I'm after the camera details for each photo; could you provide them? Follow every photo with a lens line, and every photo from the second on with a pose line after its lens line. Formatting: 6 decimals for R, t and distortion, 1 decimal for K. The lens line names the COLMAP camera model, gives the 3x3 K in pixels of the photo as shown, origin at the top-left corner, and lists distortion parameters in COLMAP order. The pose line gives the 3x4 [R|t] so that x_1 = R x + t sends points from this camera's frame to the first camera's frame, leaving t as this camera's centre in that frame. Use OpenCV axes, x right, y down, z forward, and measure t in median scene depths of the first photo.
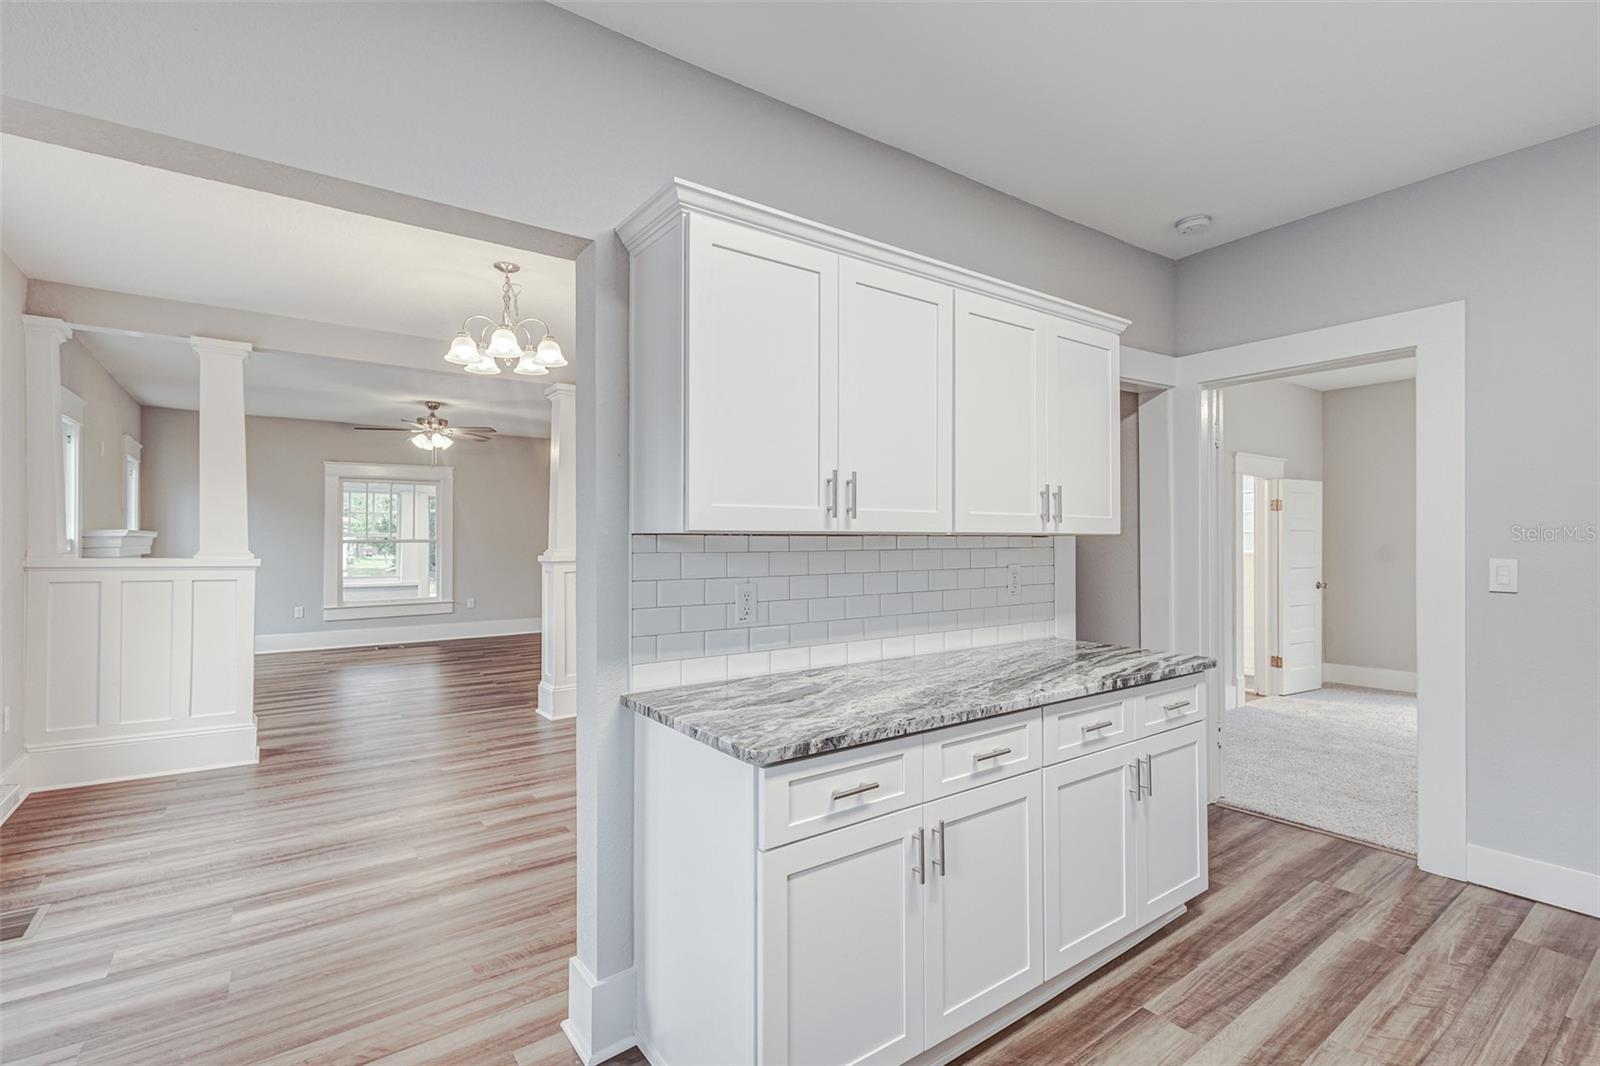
lens RADIAL K [[762.5, 0, 792.6], [0, 762.5, 531.2], [0, 0, 1]] dist [-0.002416, -0.000776]
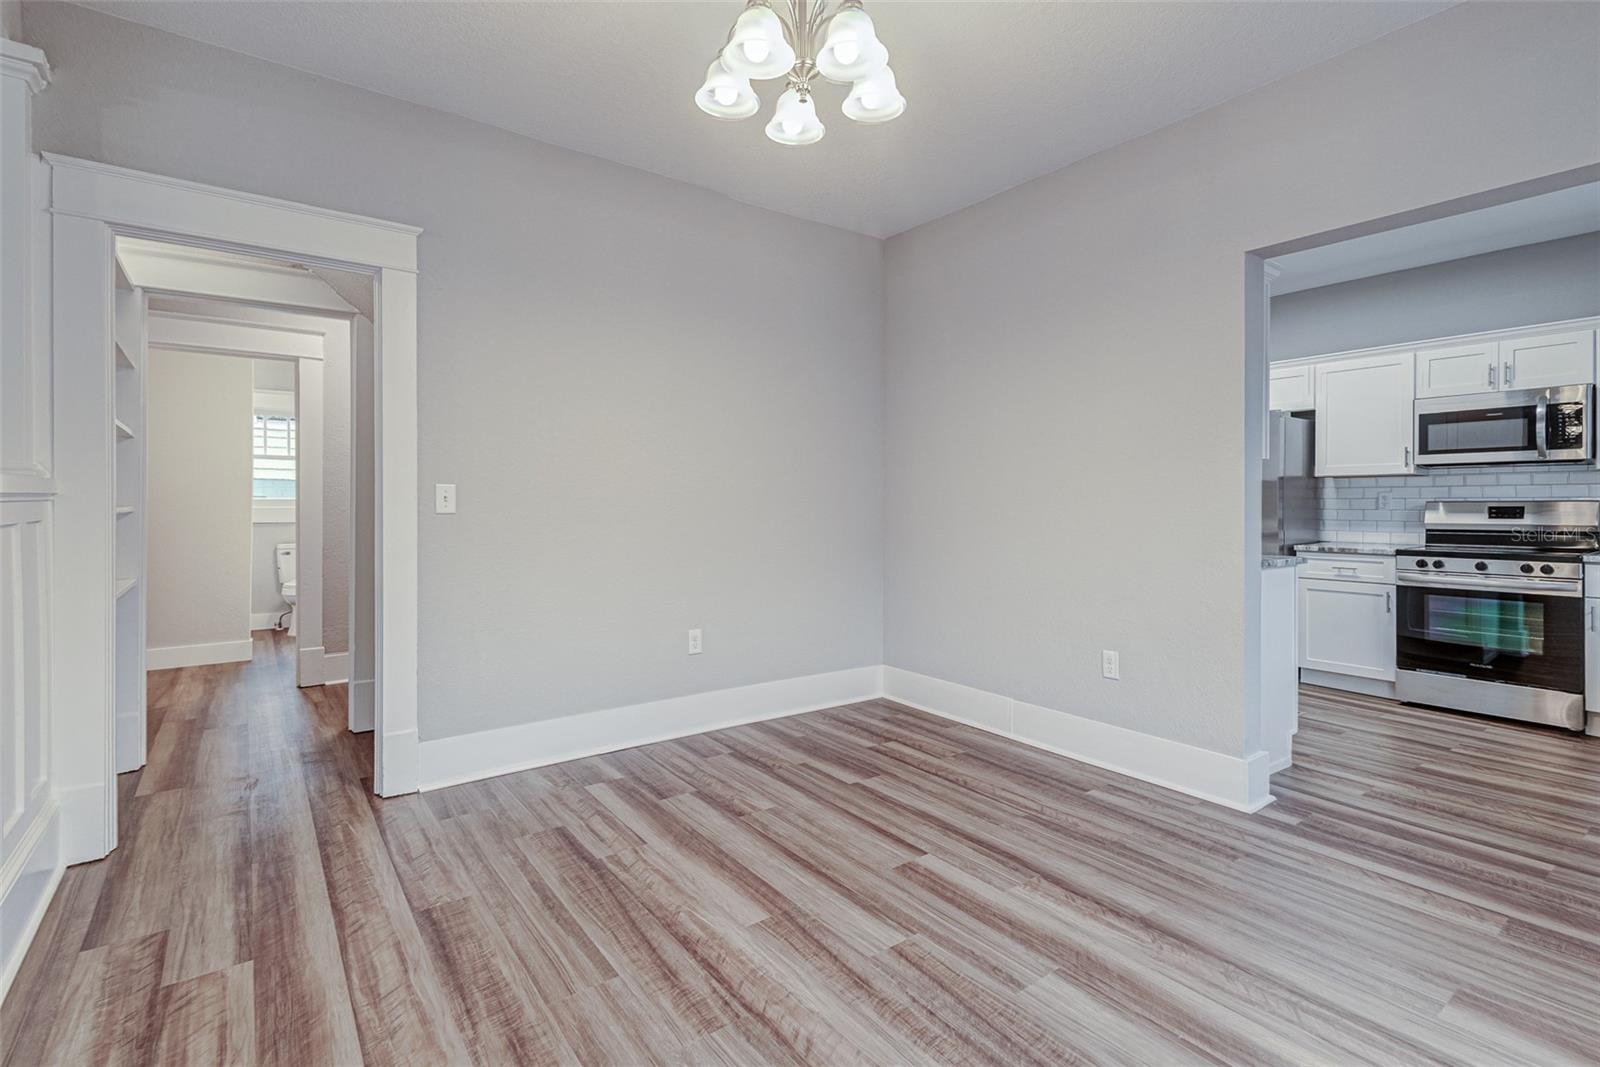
lens RADIAL K [[768.0, 0, 815.6], [0, 768.0, 535.0], [0, 0, 1]] dist [0.001245, -0.000745]
pose [[-0.047108, -0.033678, 0.998322, -0.617594], [-0.007426, 0.999416, 0.033364, 0.043663], [-0.998862, -0.005842, -0.047330, 0.704690]]
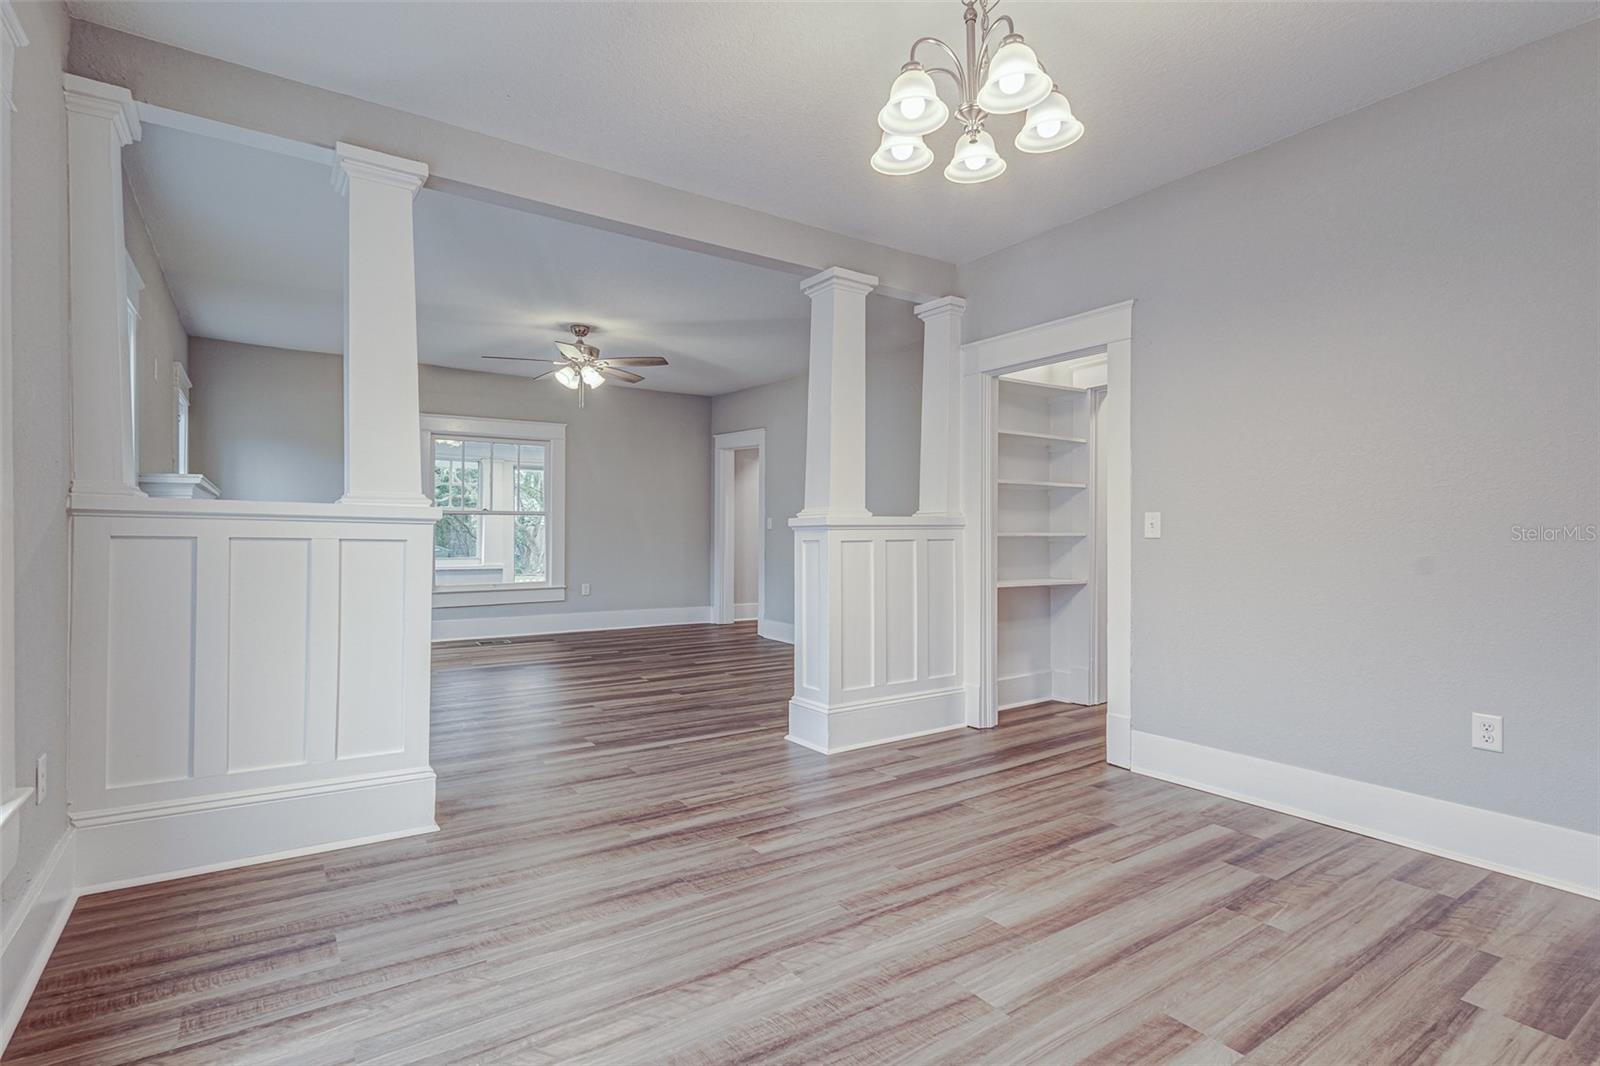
lens RADIAL K [[768.0, 0, 815.6], [0, 768.0, 534.5], [0, 0, 1]] dist [0.001245, -0.000745]
pose [[0.999903, 0.010138, 0.009518, -0.339885], [-0.010258, 0.999867, 0.012681, 0.040828], [-0.009389, -0.012778, 0.999874, 0.310898]]
